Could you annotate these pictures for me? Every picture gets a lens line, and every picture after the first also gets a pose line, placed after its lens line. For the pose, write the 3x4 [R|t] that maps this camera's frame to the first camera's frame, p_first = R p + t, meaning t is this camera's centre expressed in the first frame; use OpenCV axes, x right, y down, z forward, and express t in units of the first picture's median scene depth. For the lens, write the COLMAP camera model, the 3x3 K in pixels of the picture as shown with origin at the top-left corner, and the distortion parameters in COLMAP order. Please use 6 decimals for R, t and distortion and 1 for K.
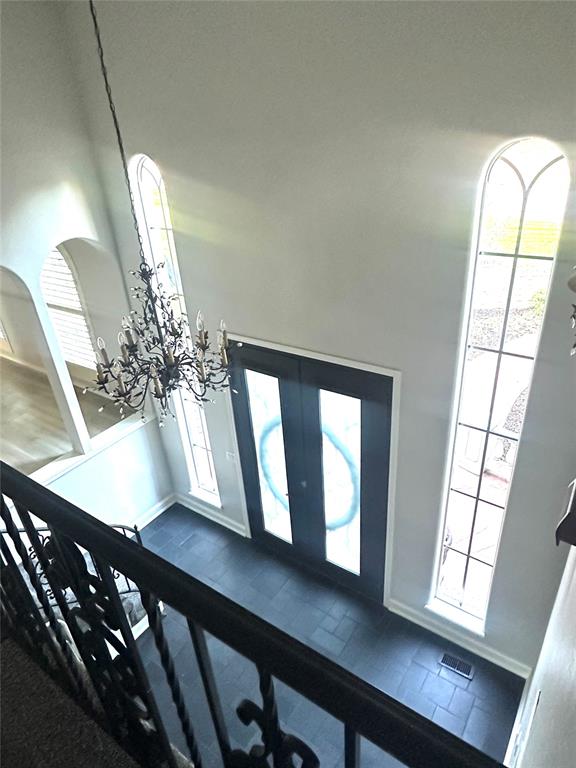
lens RADIAL K [[488.5, 0, 288.3], [0, 488.5, 384.3], [0, 0, 1]] dist [0.000640, -0.003669]
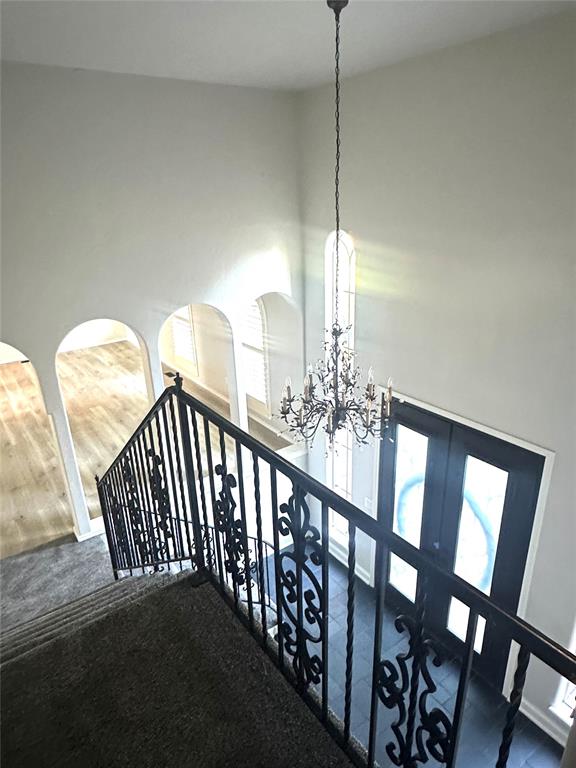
lens RADIAL K [[488.5, 0, 288.7], [0, 488.5, 385.2], [0, 0, 1]] dist [0.000640, -0.003669]
pose [[0.943545, 0.153717, -0.293416, -0.019532], [-0.183646, 0.979959, -0.077167, 0.020080], [0.275674, 0.126696, 0.952865, -0.172987]]
